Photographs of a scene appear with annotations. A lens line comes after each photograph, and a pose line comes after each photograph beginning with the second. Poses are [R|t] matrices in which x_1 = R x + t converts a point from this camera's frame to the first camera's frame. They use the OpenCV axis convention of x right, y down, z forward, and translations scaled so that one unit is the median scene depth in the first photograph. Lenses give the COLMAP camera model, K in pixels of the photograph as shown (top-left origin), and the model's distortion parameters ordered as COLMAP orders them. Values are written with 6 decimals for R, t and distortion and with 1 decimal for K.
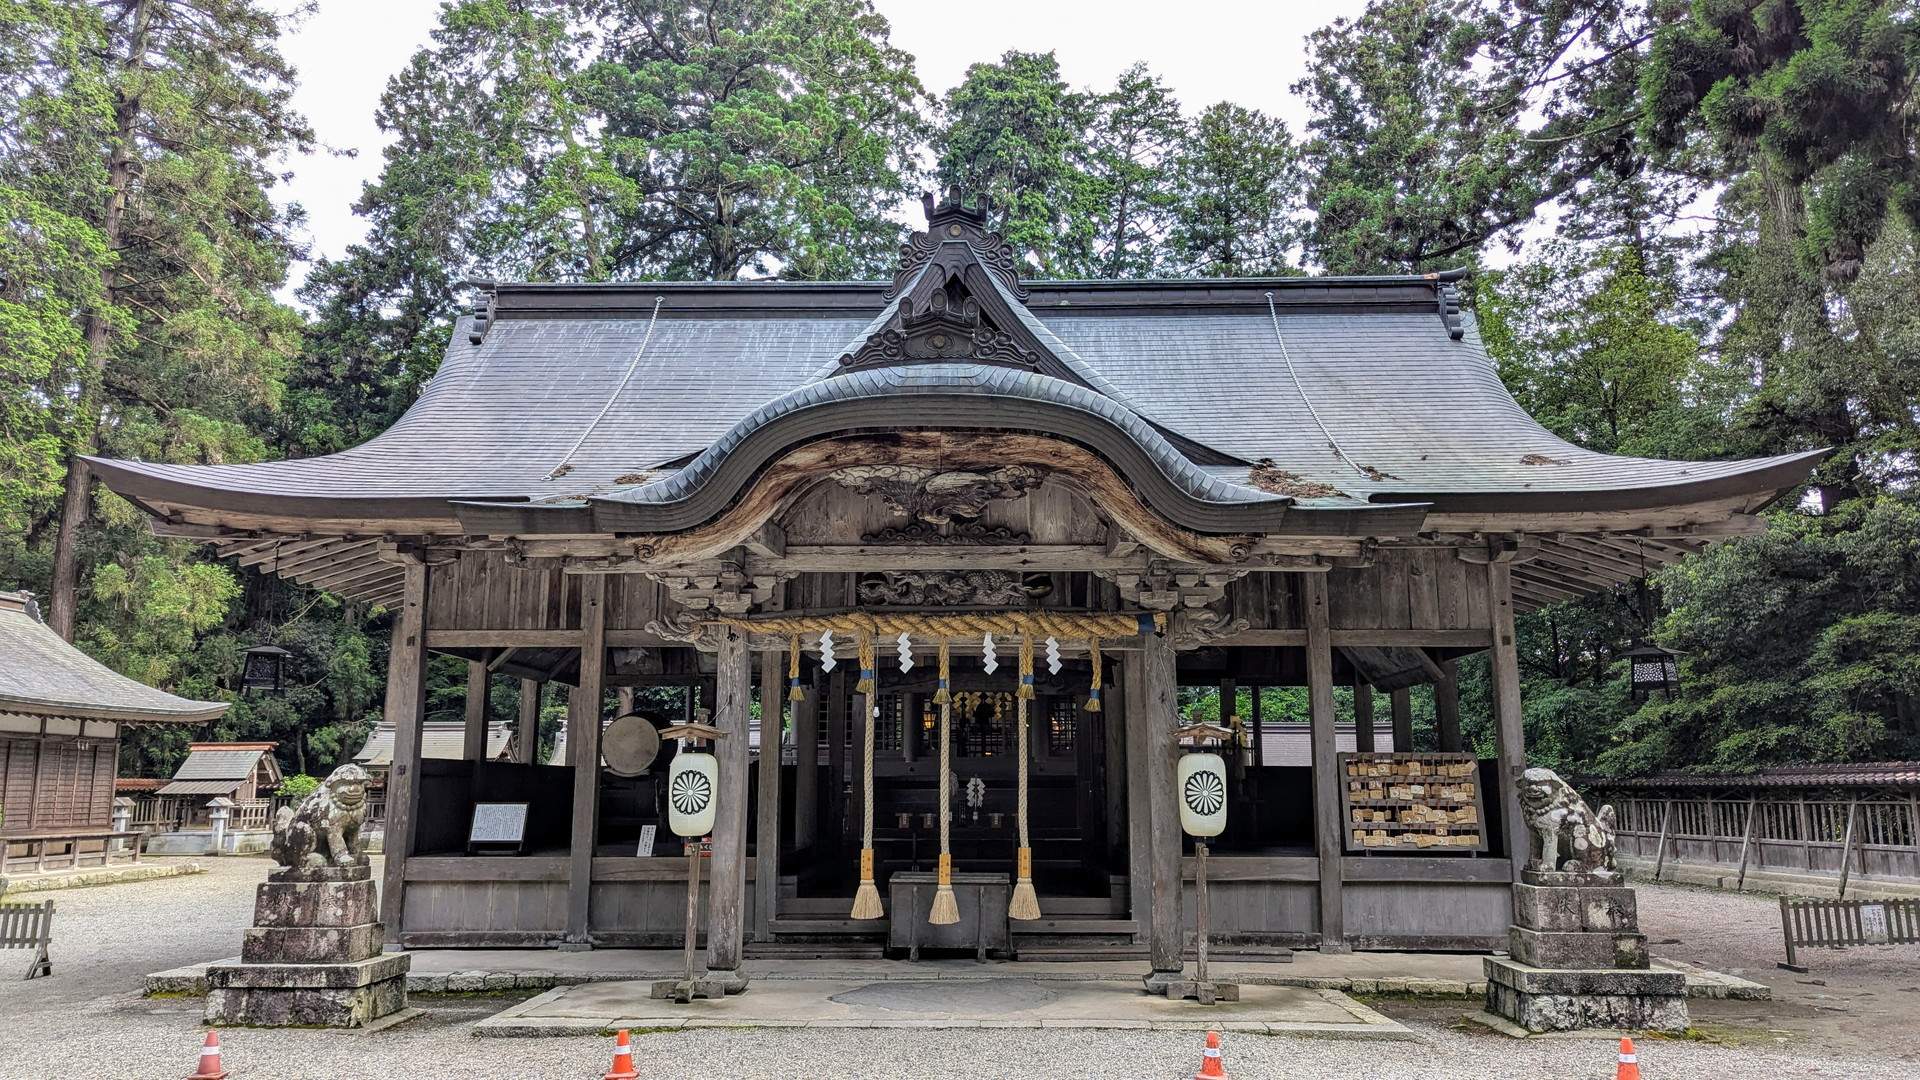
lens RADIAL K [[1377.0, 0, 960.0], [0, 1377.0, 540.0], [0, 0, 1]] dist [0.067995, -0.068556]
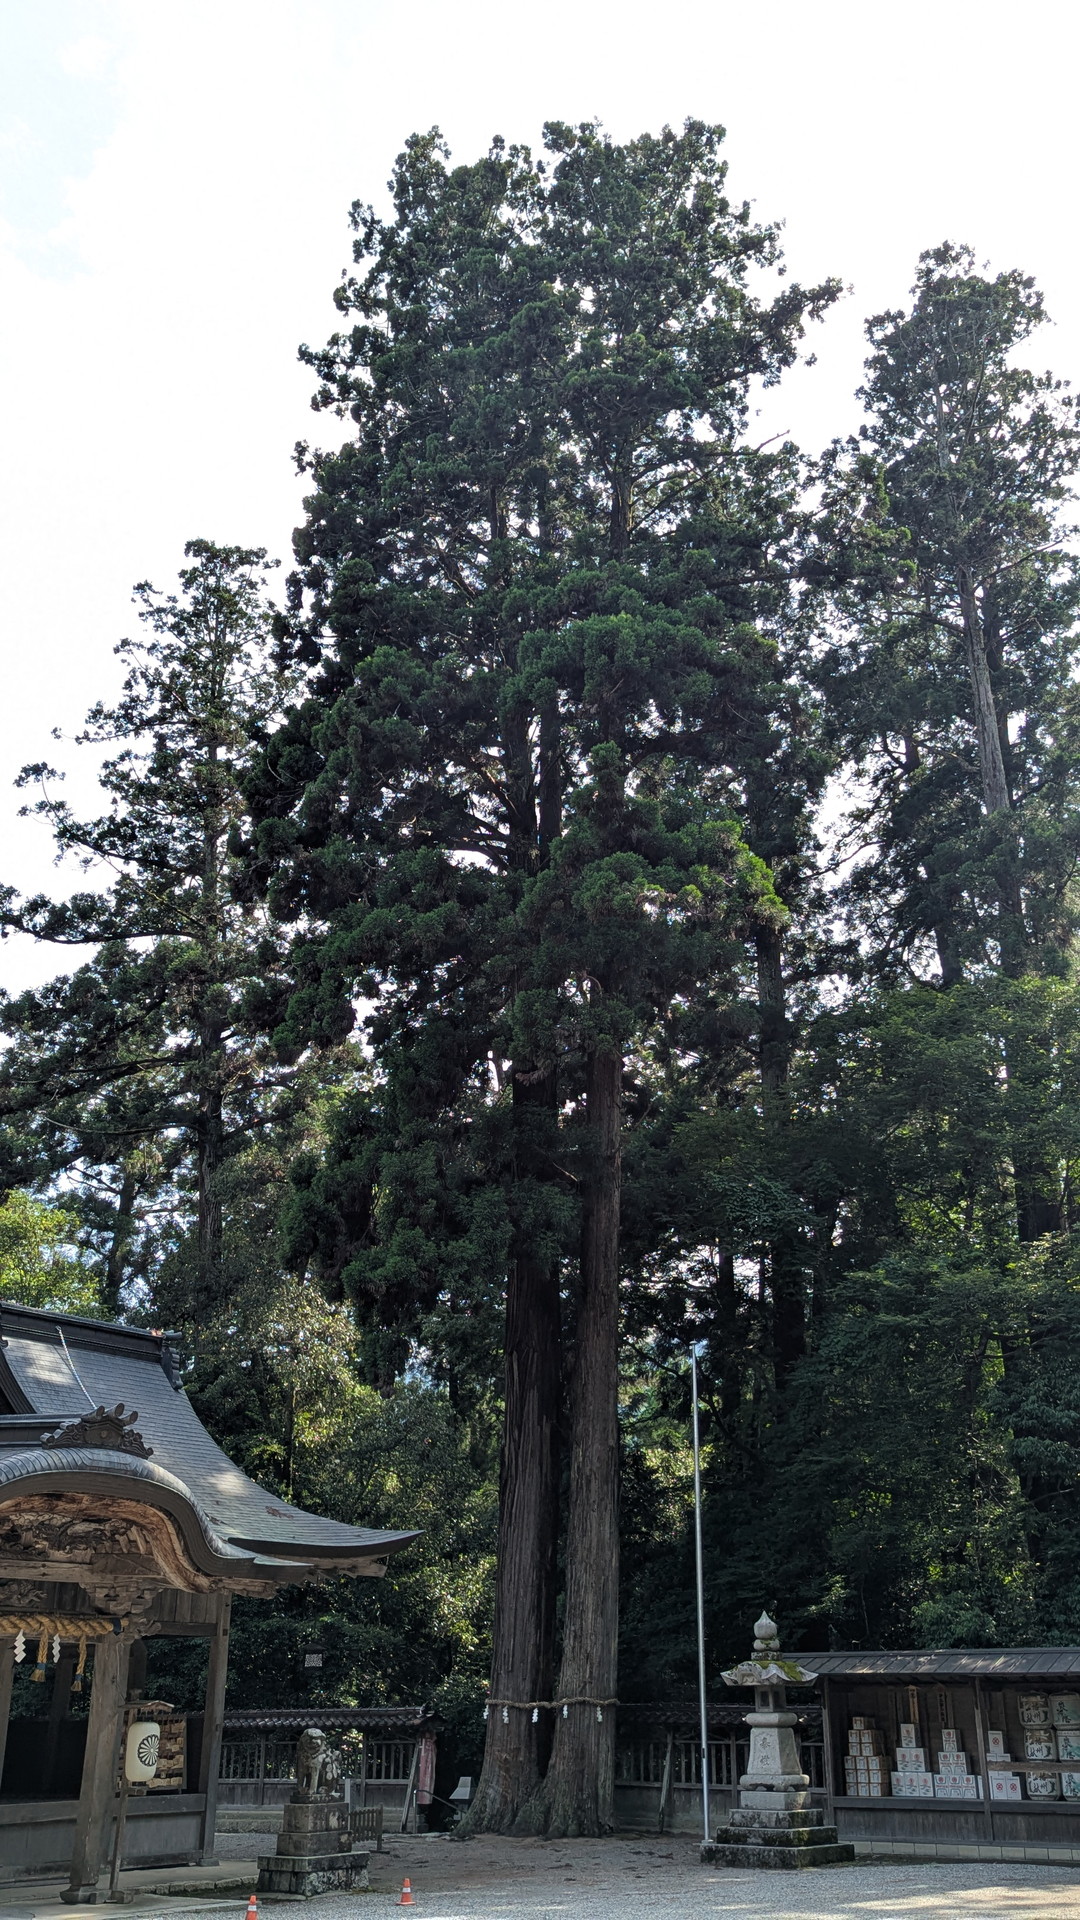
lens RADIAL K [[1685.4, 0, 572.7], [0, 1685.4, 960.2], [0, 0, 1]] dist [0.041356, -0.017025]
pose [[0.592932, 0.323808, 0.737279, -1.118750], [-0.135054, 0.942607, -0.305373, -0.118376], [-0.793846, 0.081493, 0.602634, -0.530901]]
